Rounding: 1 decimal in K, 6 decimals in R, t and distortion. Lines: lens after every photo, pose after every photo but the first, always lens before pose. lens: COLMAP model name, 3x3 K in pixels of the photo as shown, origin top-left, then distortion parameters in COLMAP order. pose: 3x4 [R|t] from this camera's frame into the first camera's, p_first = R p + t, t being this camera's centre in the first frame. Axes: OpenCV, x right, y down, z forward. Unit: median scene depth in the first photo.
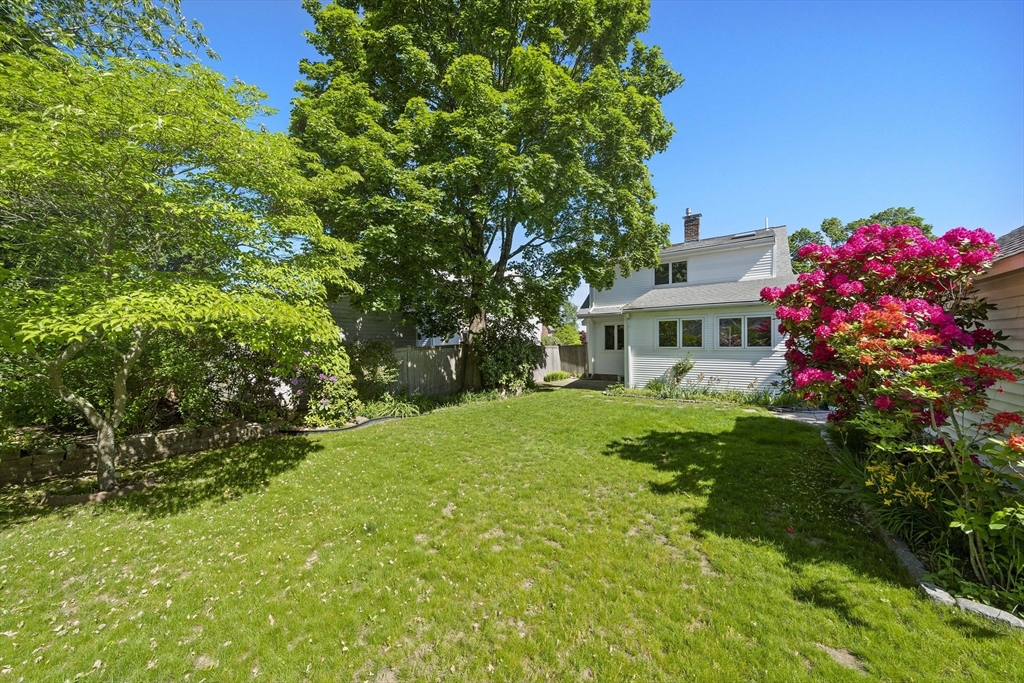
lens RADIAL K [[355.4, 0, 512.0], [0, 355.4, 341.5], [0, 0, 1]] dist [0.000006, -0.000003]
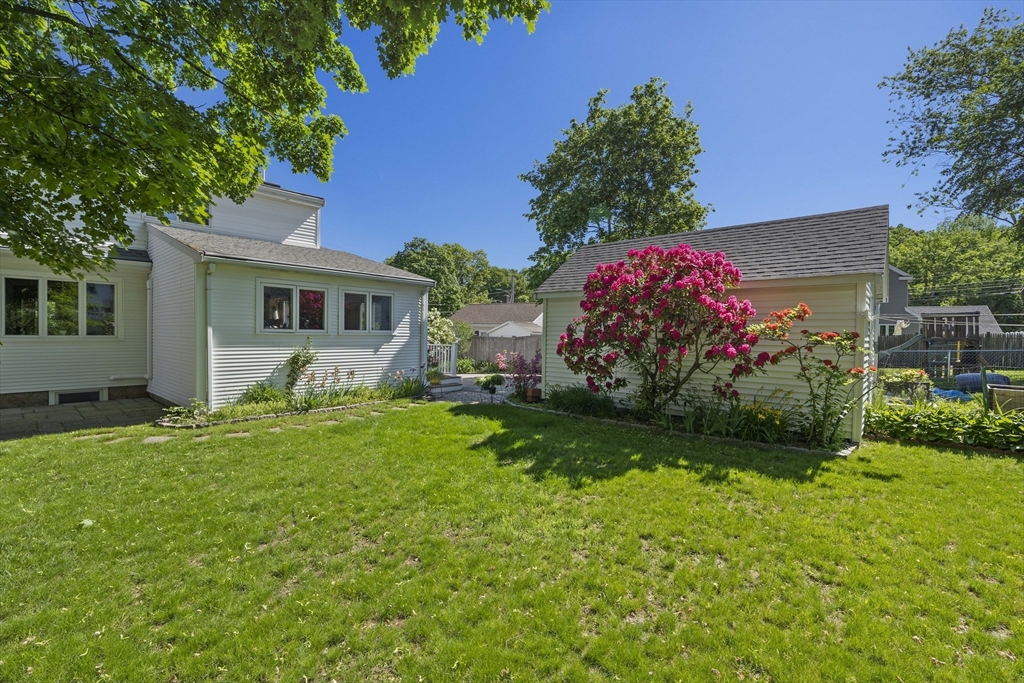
lens RADIAL K [[440.7, 0, 493.8], [0, 440.7, 345.4], [0, 0, 1]] dist [0.002261, 0.000619]
pose [[0.110808, -0.019546, 0.993650, -0.318470], [-0.014424, 0.999670, 0.021273, 0.024259], [-0.993737, -0.016689, 0.110489, 0.612866]]
